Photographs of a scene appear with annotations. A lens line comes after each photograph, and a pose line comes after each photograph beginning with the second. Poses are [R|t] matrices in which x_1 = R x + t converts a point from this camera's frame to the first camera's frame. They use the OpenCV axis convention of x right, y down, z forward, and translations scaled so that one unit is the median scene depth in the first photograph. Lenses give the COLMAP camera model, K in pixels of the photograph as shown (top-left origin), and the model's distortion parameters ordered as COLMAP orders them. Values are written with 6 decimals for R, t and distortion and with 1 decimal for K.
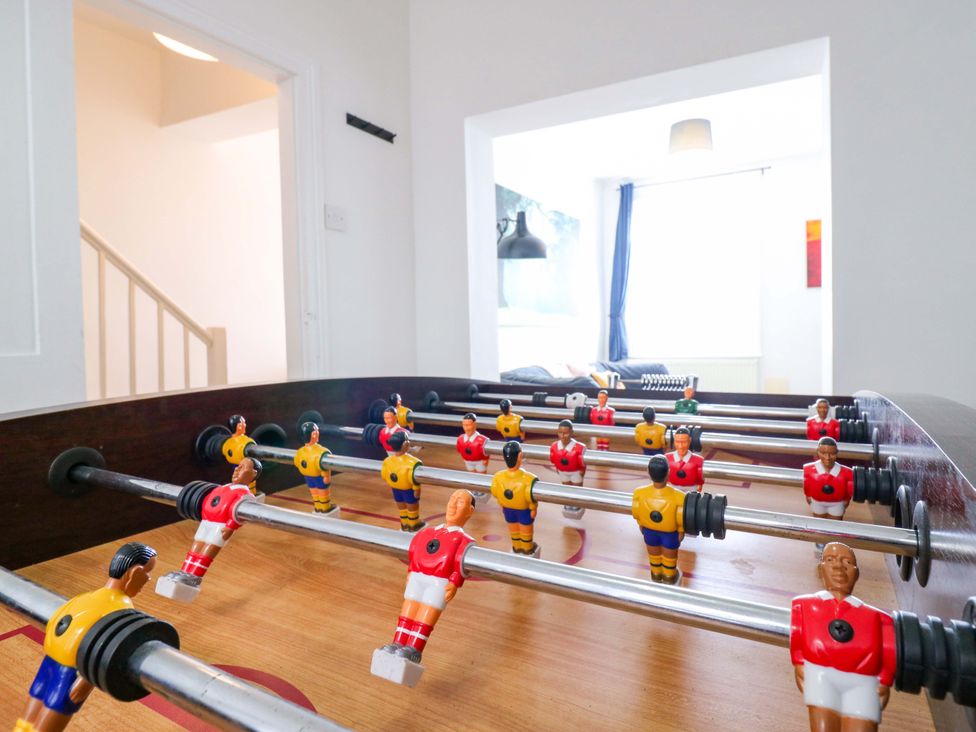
lens RADIAL K [[562.0, 0, 488.6], [0, 562.0, 356.5], [0, 0, 1]] dist [-0.009060, -0.000420]
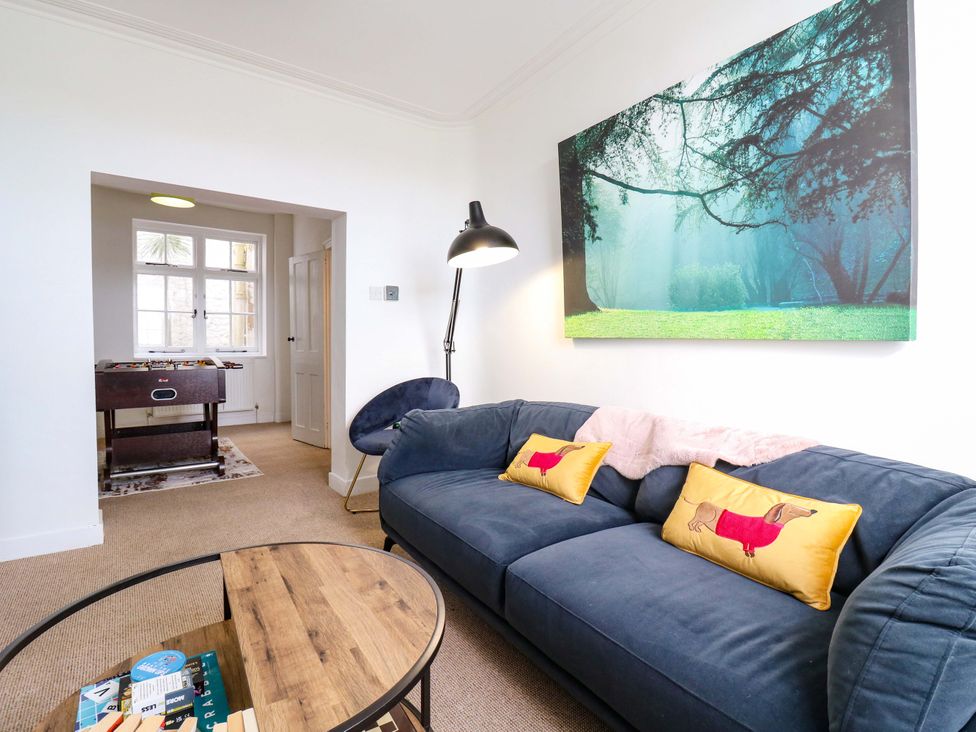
lens RADIAL K [[510.3, 0, 493.8], [0, 510.3, 362.9], [0, 0, 1]] dist [0.001794, -0.013357]
pose [[-0.434226, 0.056369, -0.899039, 0.516728], [-0.023380, 0.996999, 0.073803, -0.056682], [0.900501, 0.053067, -0.431605, 0.961010]]
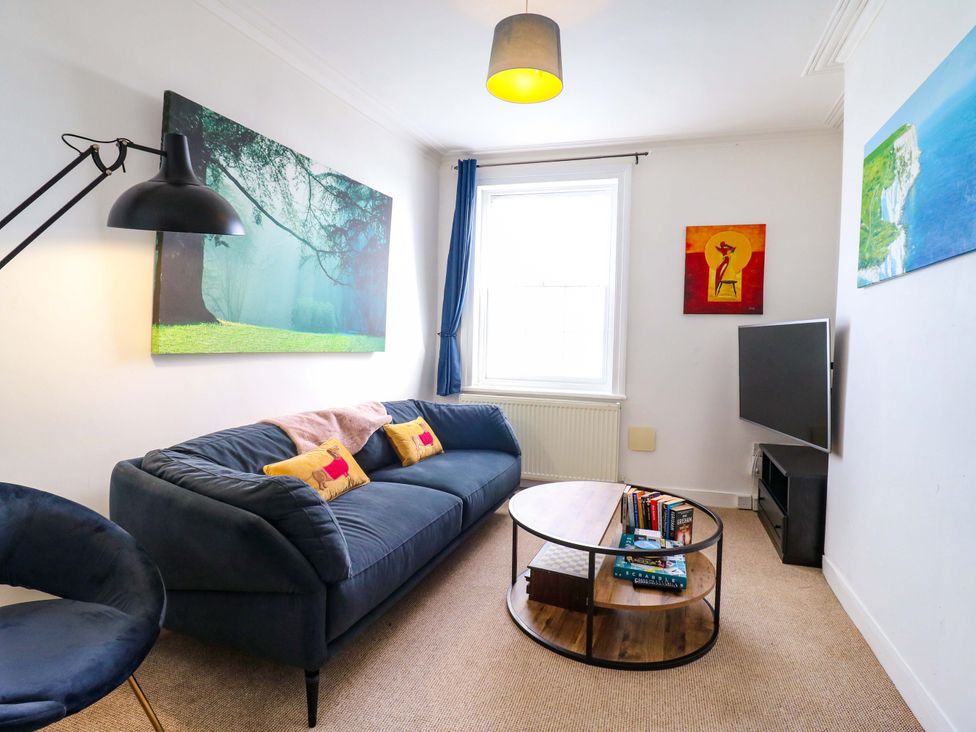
lens RADIAL K [[510.3, 0, 494.9], [0, 510.3, 358.3], [0, 0, 1]] dist [0.001794, -0.013357]
pose [[0.979976, 0.040341, 0.194988, 0.179361], [-0.042588, 0.999066, 0.007346, -0.055843], [-0.194509, -0.015503, 0.980778, 0.359389]]
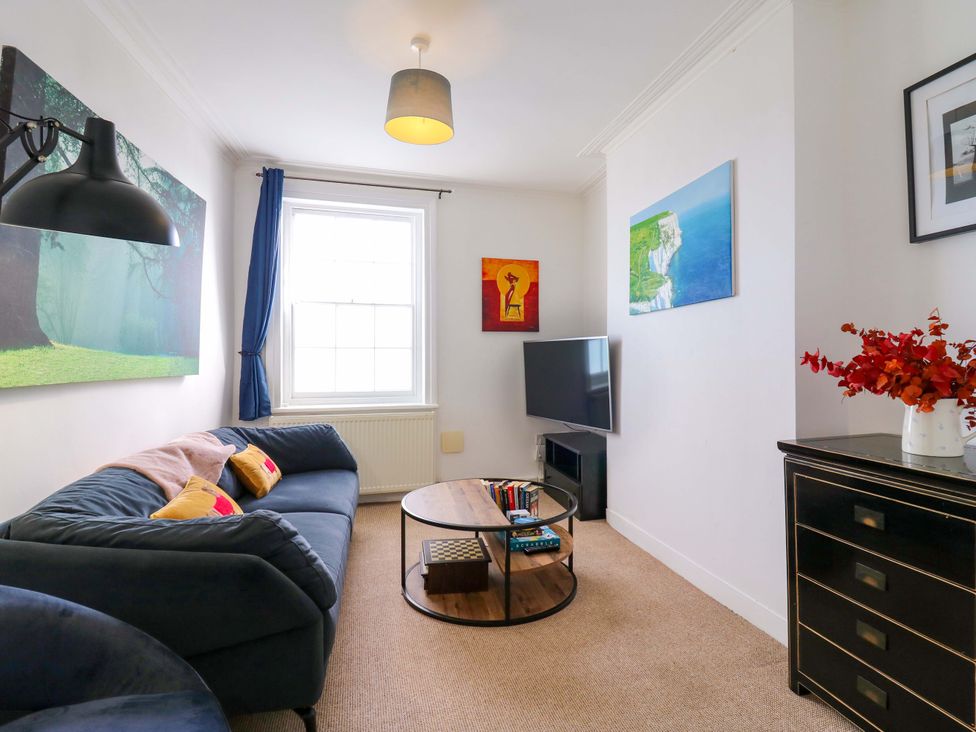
lens RADIAL K [[510.3, 0, 494.7], [0, 510.3, 358.8], [0, 0, 1]] dist [0.001794, -0.013357]
pose [[0.726371, 0.019089, 0.687037, 0.012626], [0.001526, 0.999567, -0.029387, -0.053672], [-0.687301, 0.022394, 0.726028, 0.385235]]
